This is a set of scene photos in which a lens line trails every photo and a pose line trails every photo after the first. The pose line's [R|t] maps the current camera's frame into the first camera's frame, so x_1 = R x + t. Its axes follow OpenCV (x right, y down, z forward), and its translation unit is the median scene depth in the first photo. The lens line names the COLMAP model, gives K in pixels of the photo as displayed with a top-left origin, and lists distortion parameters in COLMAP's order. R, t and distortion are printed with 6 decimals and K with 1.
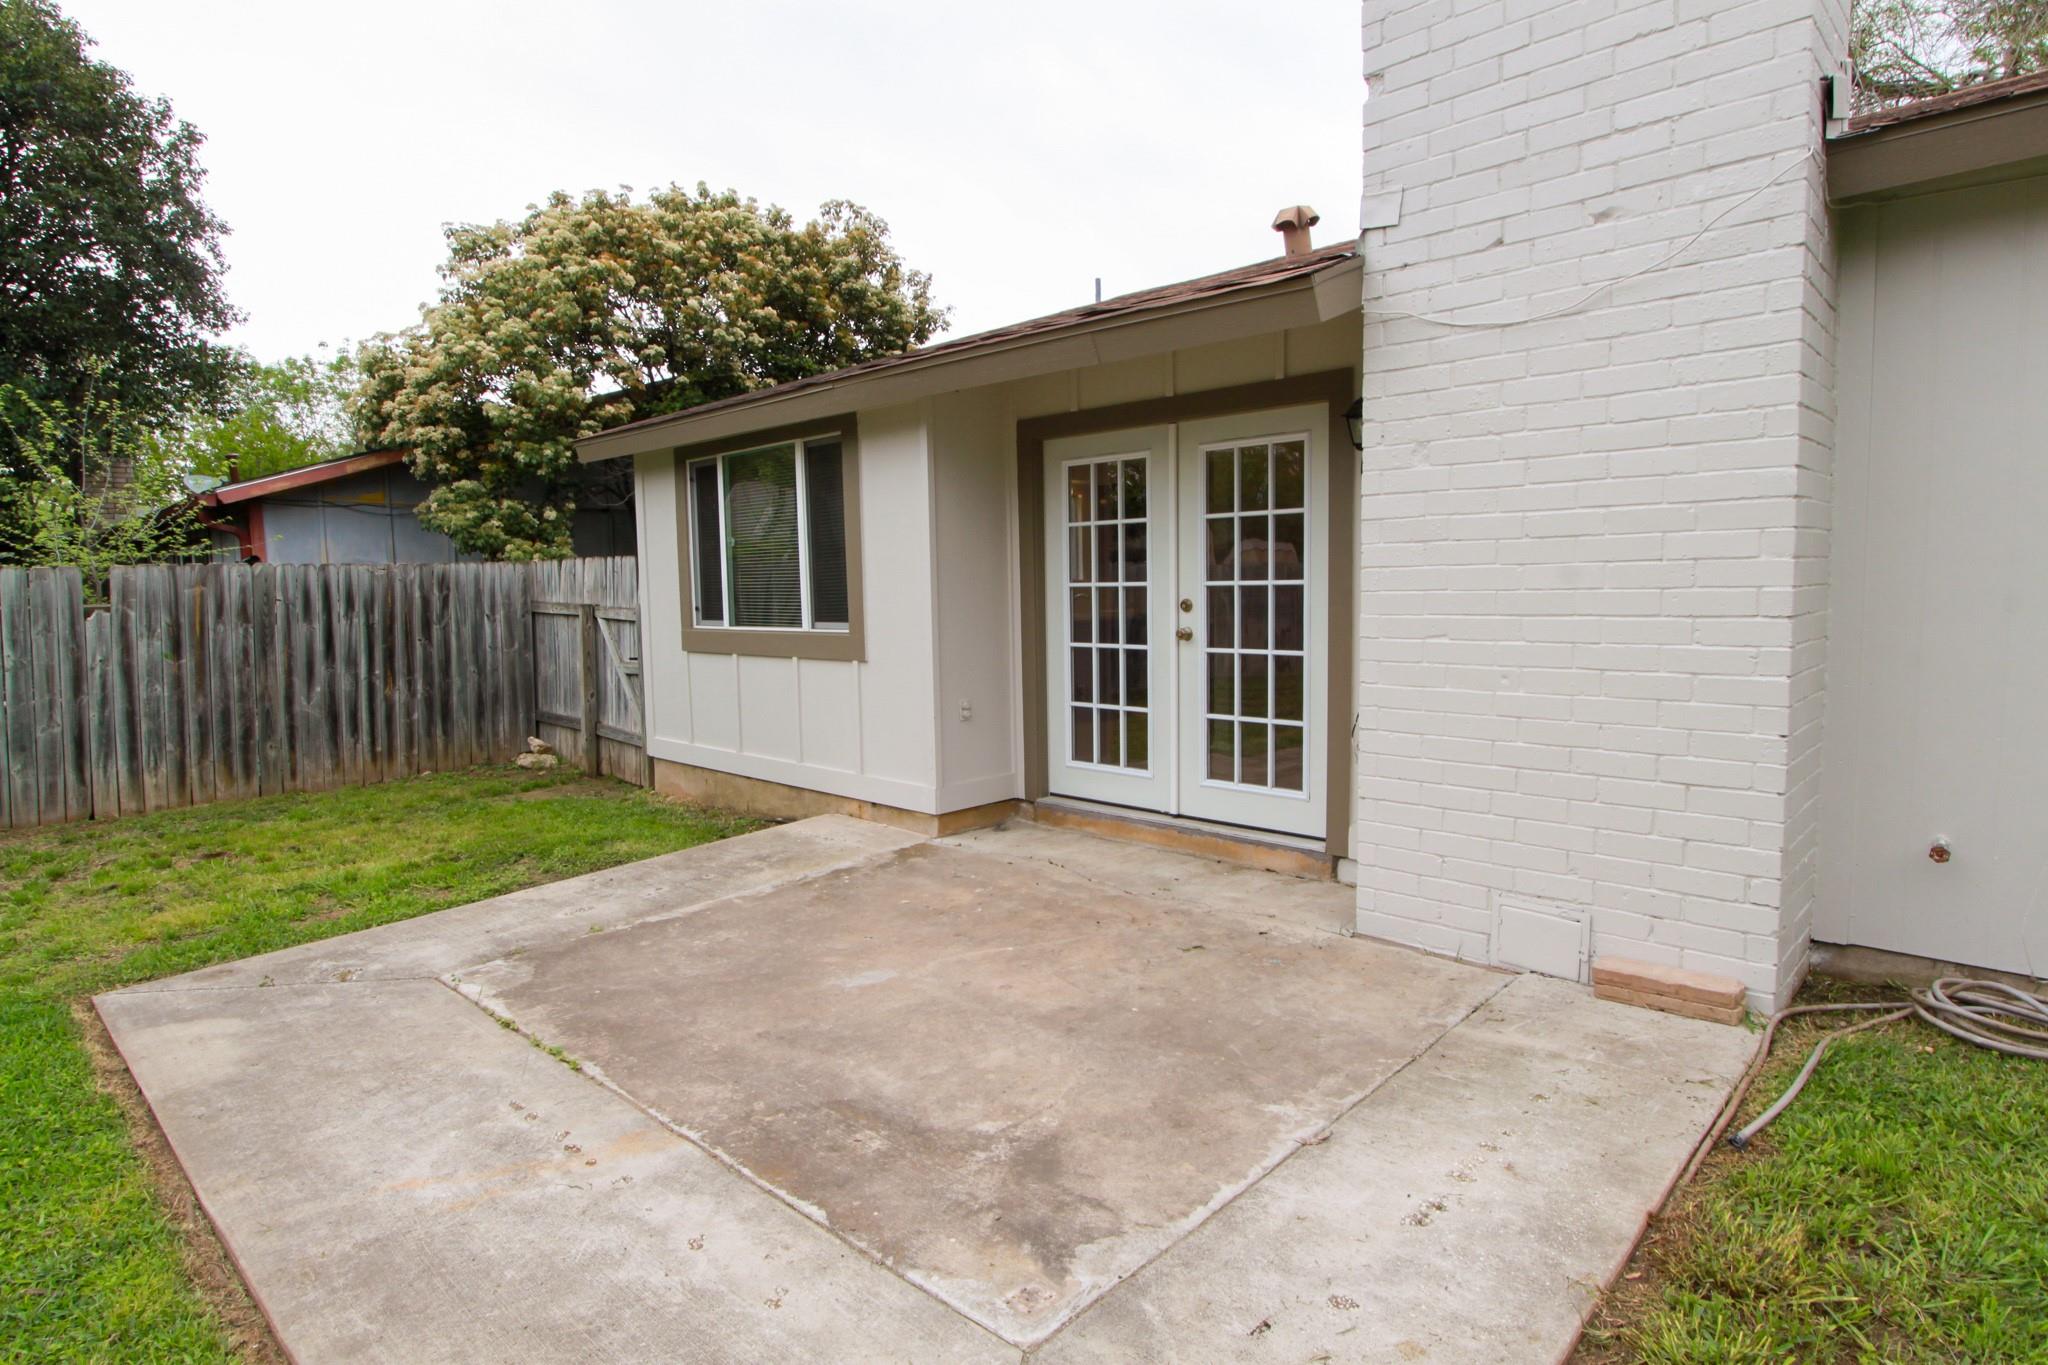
lens RADIAL K [[1134.0, 0, 1024.0], [0, 1134.0, 682.5], [0, 0, 1]] dist [-0.003919, -0.000645]
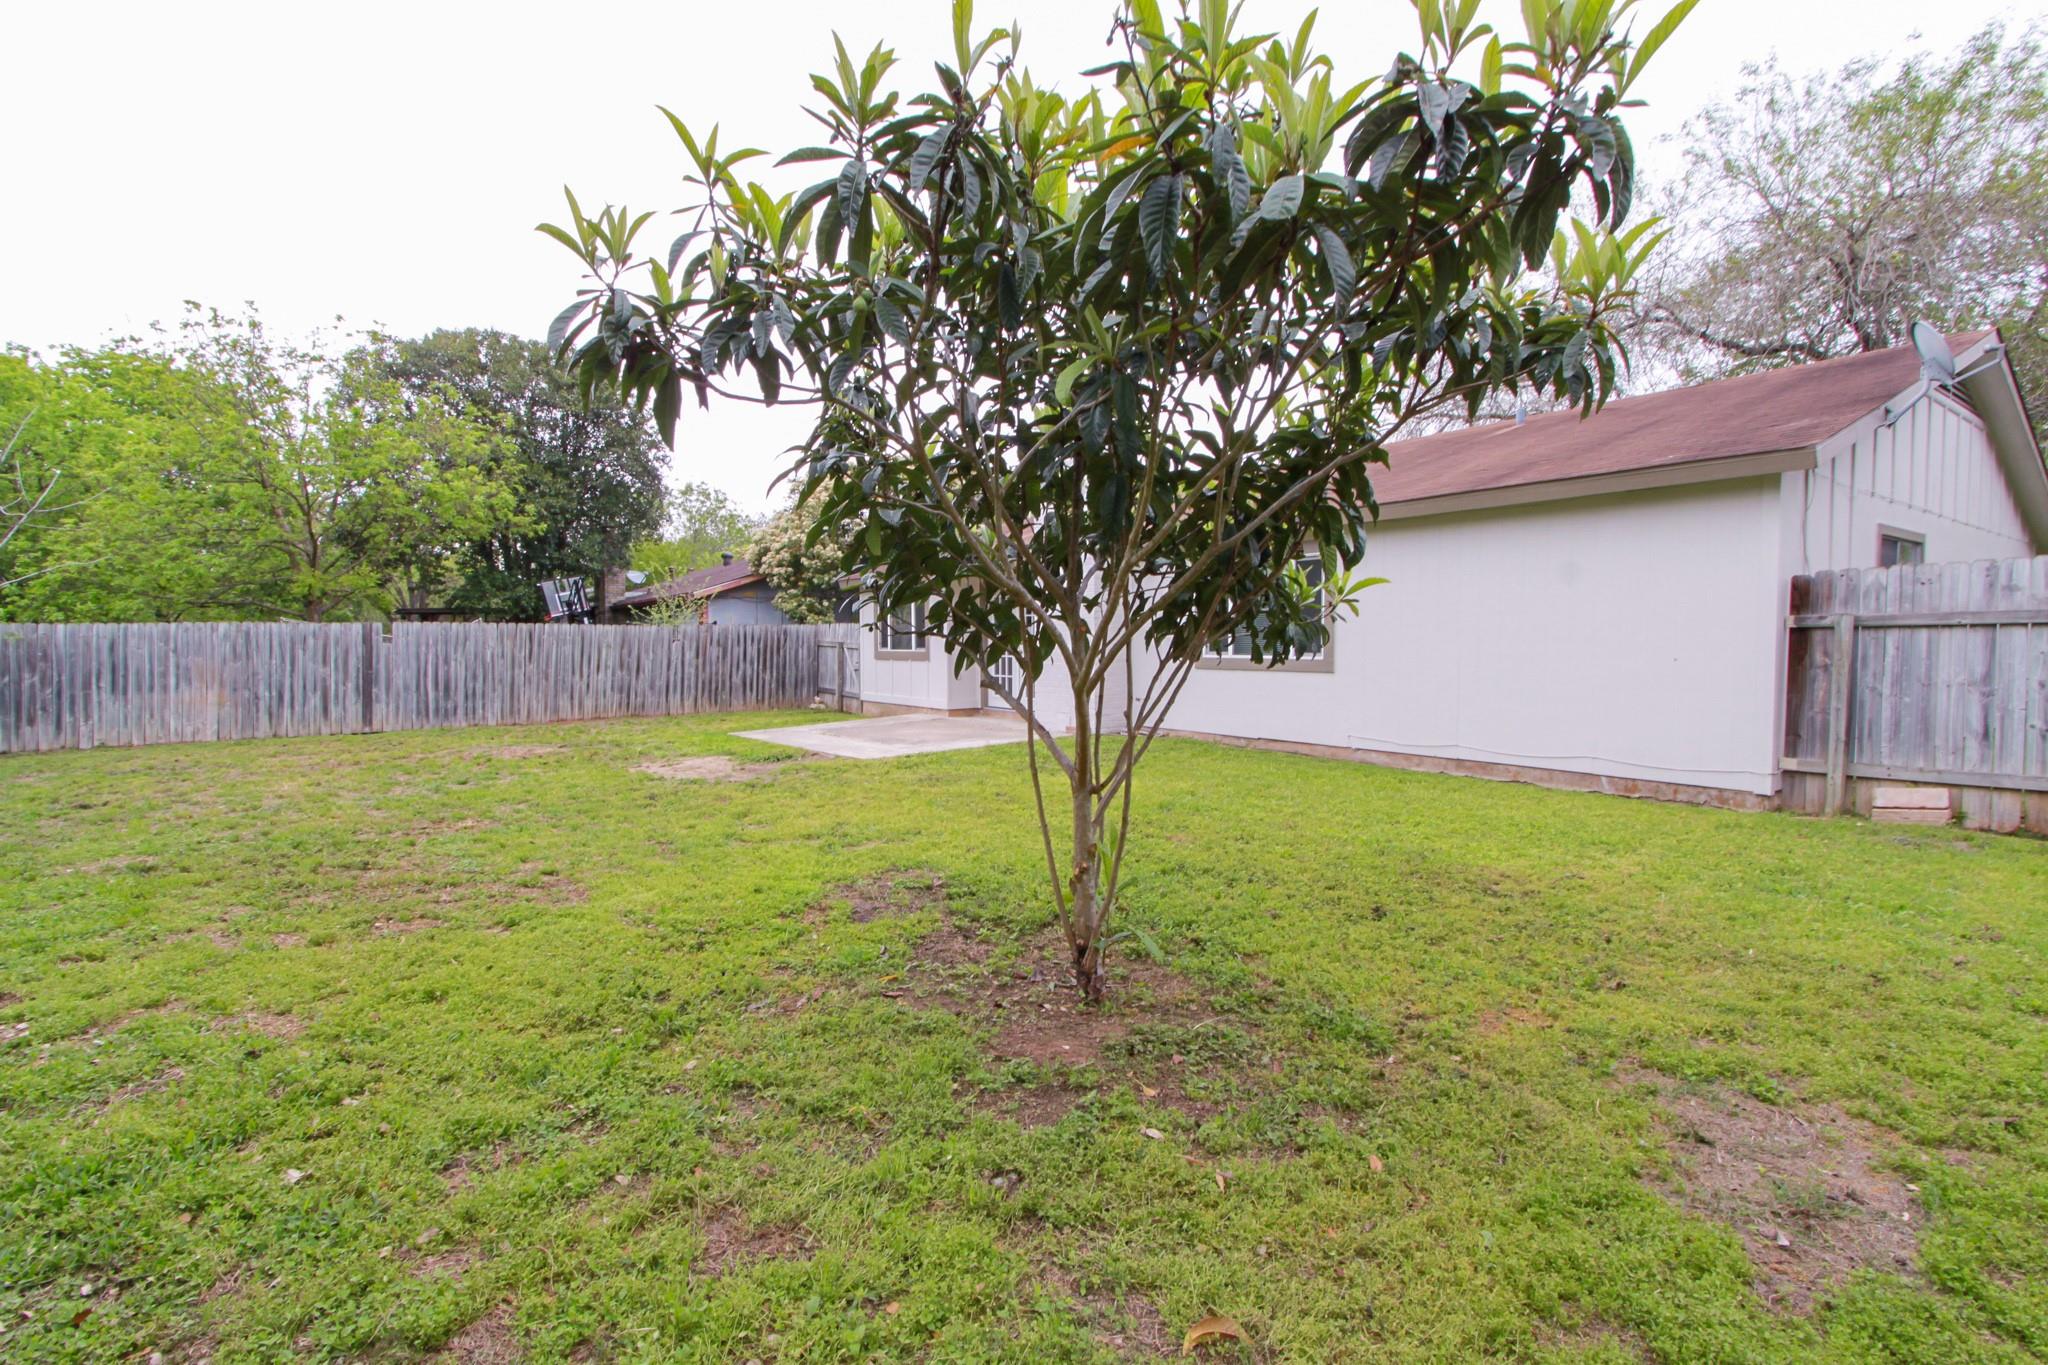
lens RADIAL K [[953.5, 0, 1014.7], [0, 953.5, 673.2], [0, 0, 1]] dist [-0.016018, 0.000182]
pose [[0.984529, 0.021450, -0.173902, 0.433965], [-0.029924, 0.998481, -0.046253, 0.102686], [0.172646, 0.050741, 0.983676, -1.201622]]
